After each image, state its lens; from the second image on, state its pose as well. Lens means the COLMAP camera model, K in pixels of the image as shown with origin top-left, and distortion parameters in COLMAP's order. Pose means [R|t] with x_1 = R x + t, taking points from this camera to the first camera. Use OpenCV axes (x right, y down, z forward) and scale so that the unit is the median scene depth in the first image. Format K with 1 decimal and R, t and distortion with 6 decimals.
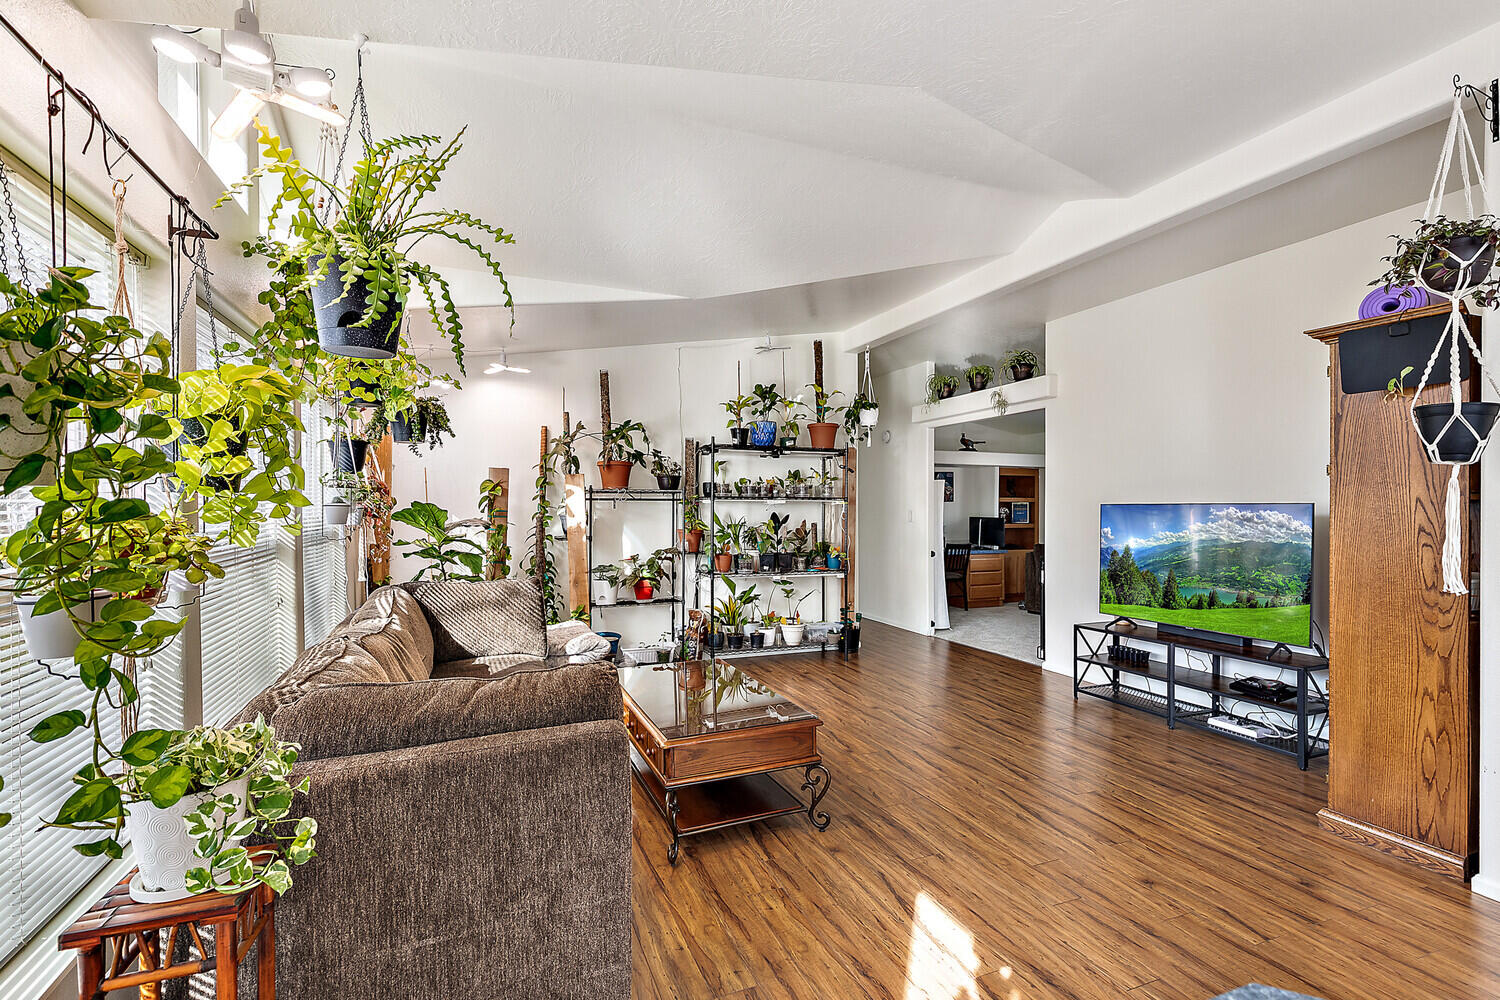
lens RADIAL K [[684.2, 0, 778.5], [0, 684.2, 516.4], [0, 0, 1]] dist [0.008129, 0.001095]
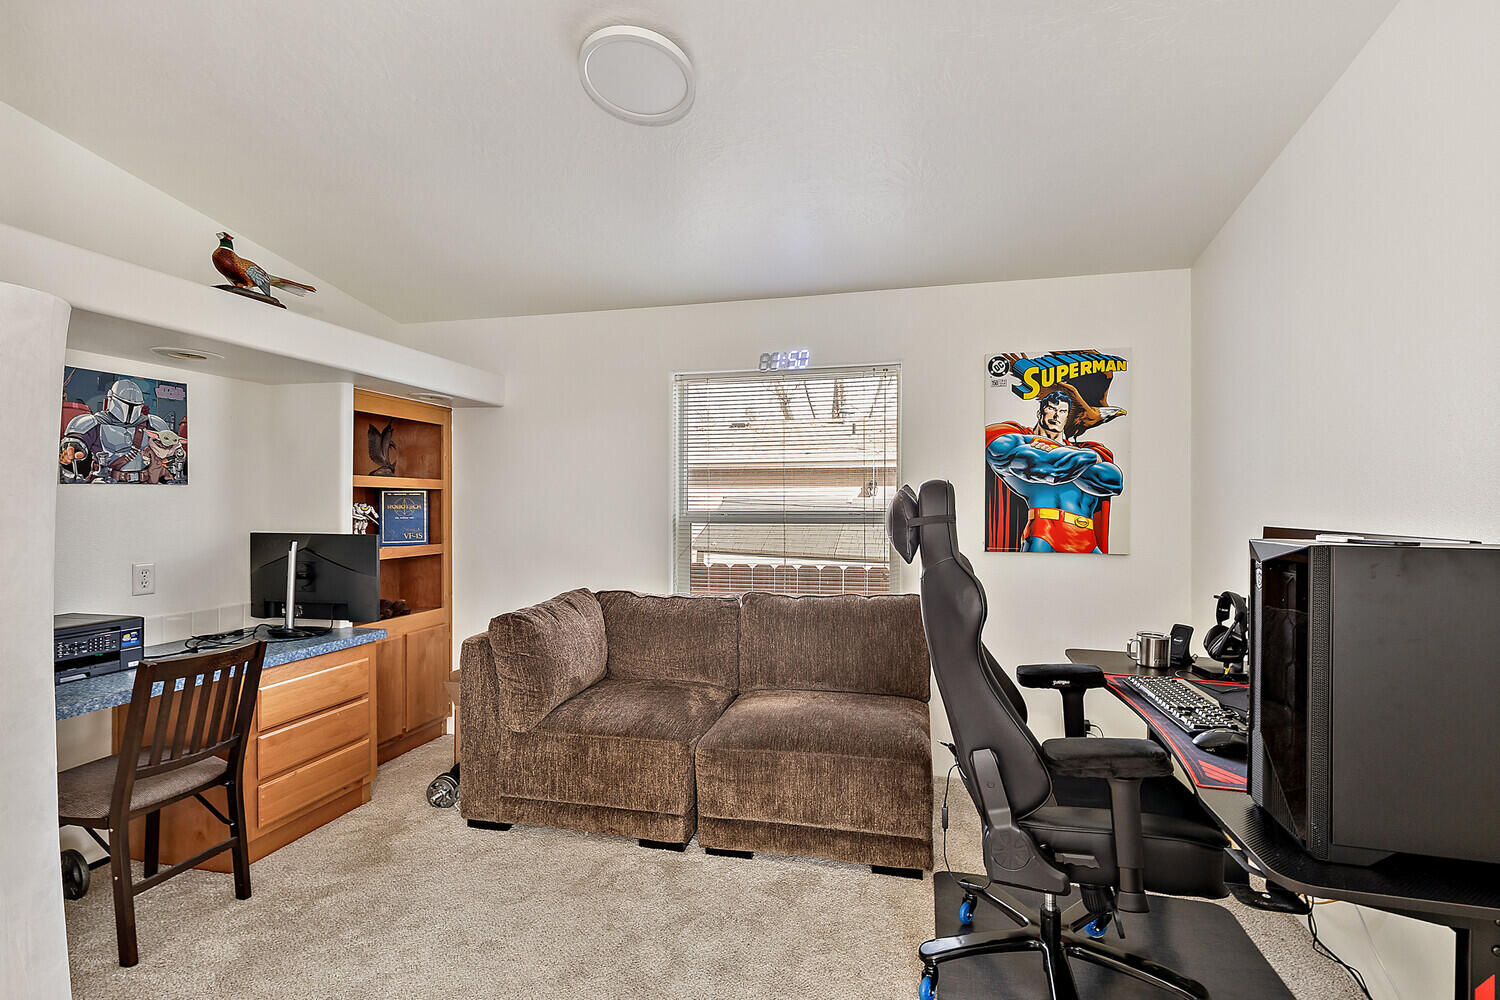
lens RADIAL K [[684.2, 0, 744.5], [0, 684.2, 506.1], [0, 0, 1]] dist [0.008129, 0.001095]
pose [[0.612731, -0.004993, 0.790276, 0.278840], [0.011291, 0.999933, -0.002436, -0.013721], [-0.790211, 0.010415, 0.612746, 1.036361]]
